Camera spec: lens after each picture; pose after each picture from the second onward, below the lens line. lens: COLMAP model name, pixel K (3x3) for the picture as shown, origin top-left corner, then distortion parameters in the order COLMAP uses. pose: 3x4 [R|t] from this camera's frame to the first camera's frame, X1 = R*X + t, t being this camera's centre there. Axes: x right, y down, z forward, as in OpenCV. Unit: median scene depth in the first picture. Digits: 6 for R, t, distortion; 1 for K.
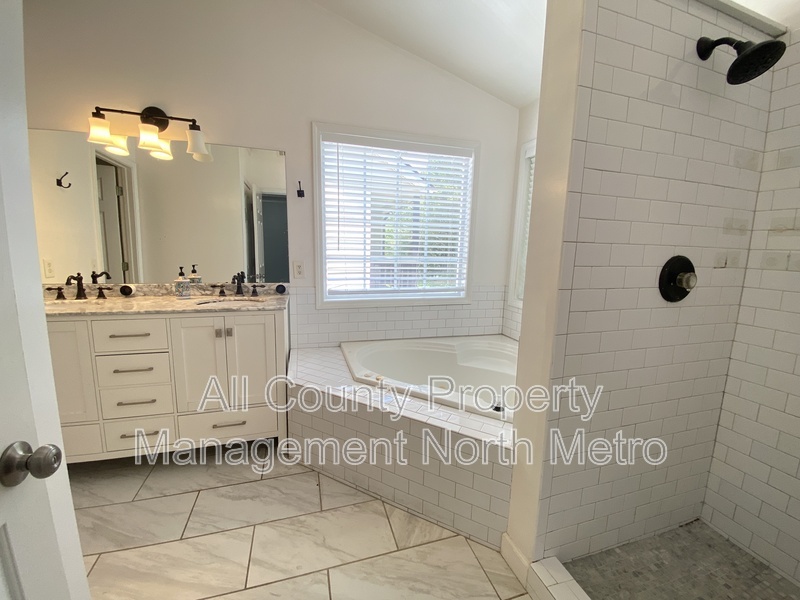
lens RADIAL K [[325.9, 0, 401.7], [0, 325.9, 293.9], [0, 0, 1]] dist [-0.028670, -0.000546]
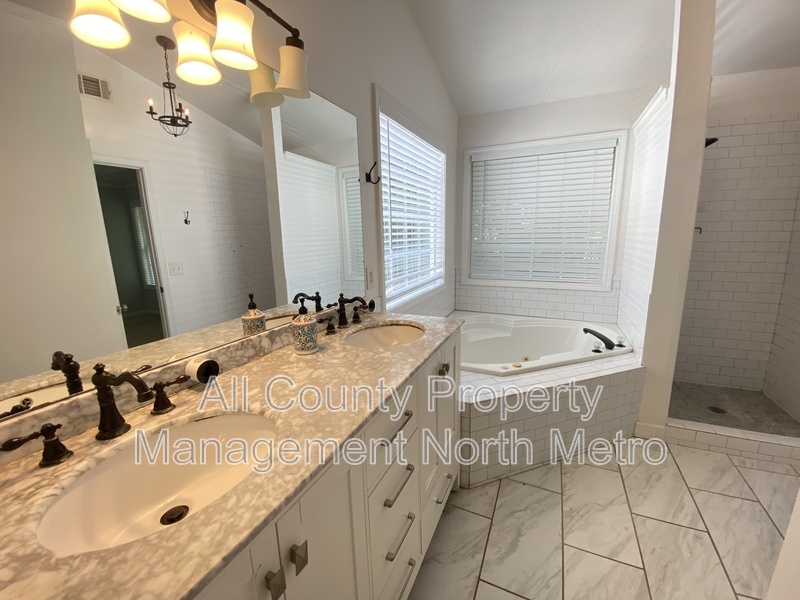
lens RADIAL K [[325.9, 0, 399.6], [0, 325.9, 300.6], [0, 0, 1]] dist [-0.028670, -0.000546]
pose [[0.684981, -0.183602, 0.705047, -0.993897], [0.146275, 0.982678, 0.113788, -0.120704], [-0.713726, 0.025188, 0.699972, 0.500511]]
